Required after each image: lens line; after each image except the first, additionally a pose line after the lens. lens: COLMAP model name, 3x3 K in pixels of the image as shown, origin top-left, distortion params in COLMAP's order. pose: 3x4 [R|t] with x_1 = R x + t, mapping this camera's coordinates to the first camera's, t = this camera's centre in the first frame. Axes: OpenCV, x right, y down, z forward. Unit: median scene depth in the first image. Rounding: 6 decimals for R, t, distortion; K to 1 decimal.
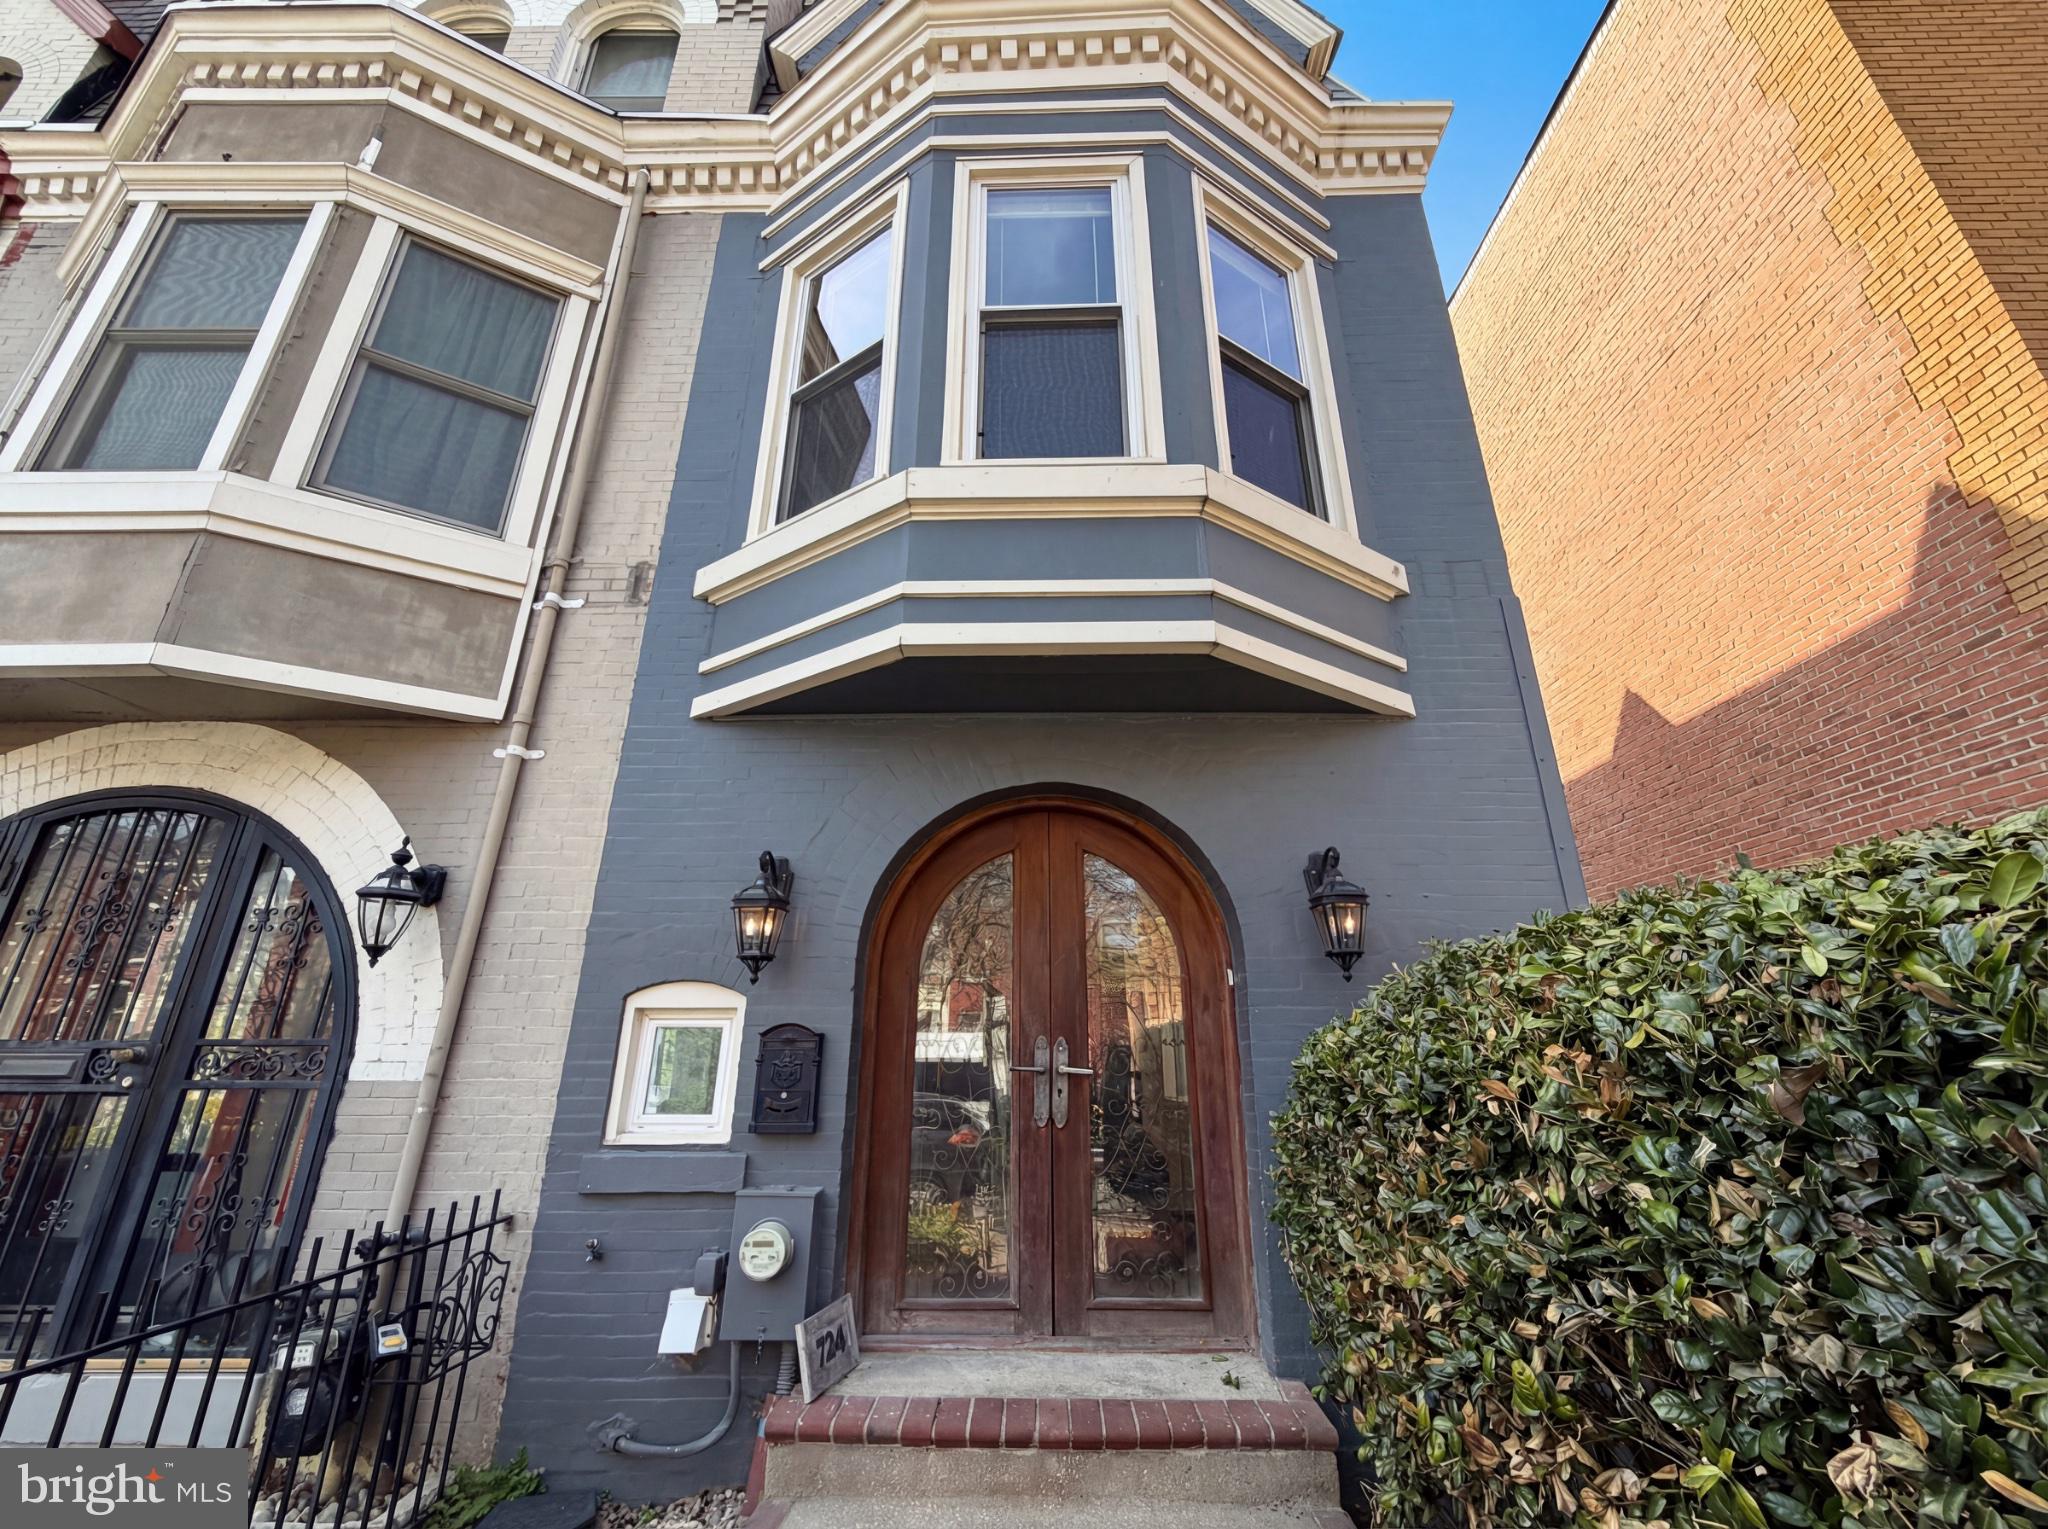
lens RADIAL K [[817.9, 0, 1024.0], [0, 817.9, 764.5], [0, 0, 1]] dist [0.000233, -0.000093]
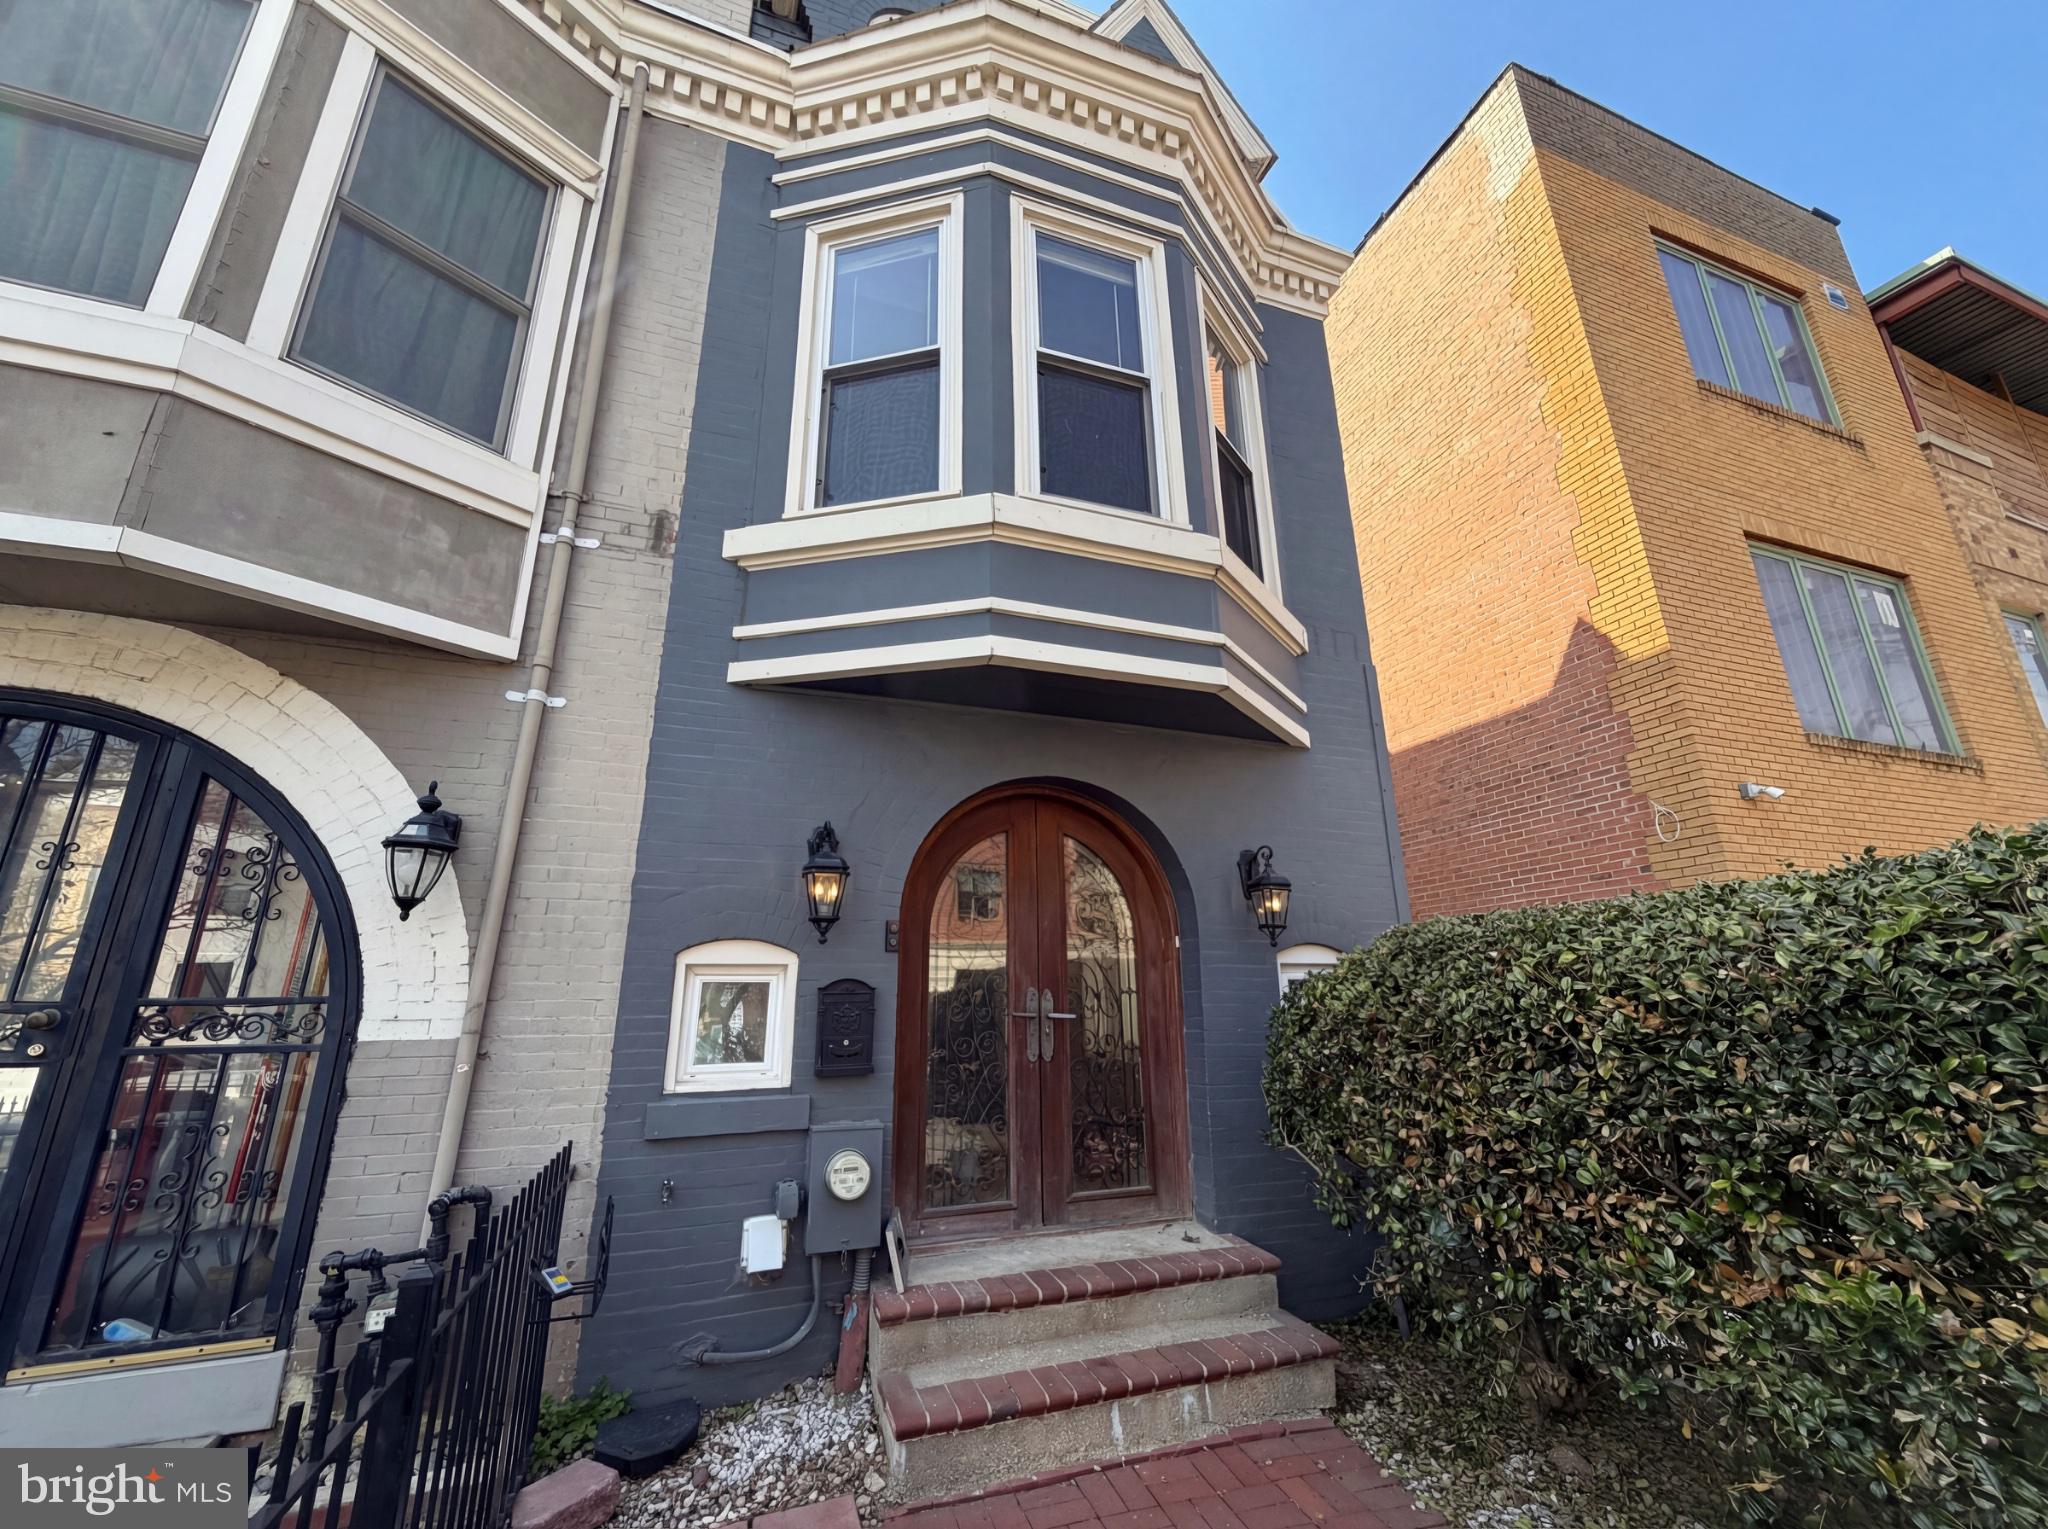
lens RADIAL K [[817.9, 0, 1024.0], [0, 817.9, 764.5], [0, 0, 1]] dist [0.000233, -0.000093]
pose [[0.934052, 0.087667, 0.346209, -0.415482], [-0.108431, 0.993257, 0.041028, -0.038027], [-0.340277, -0.075862, 0.937260, -0.086132]]
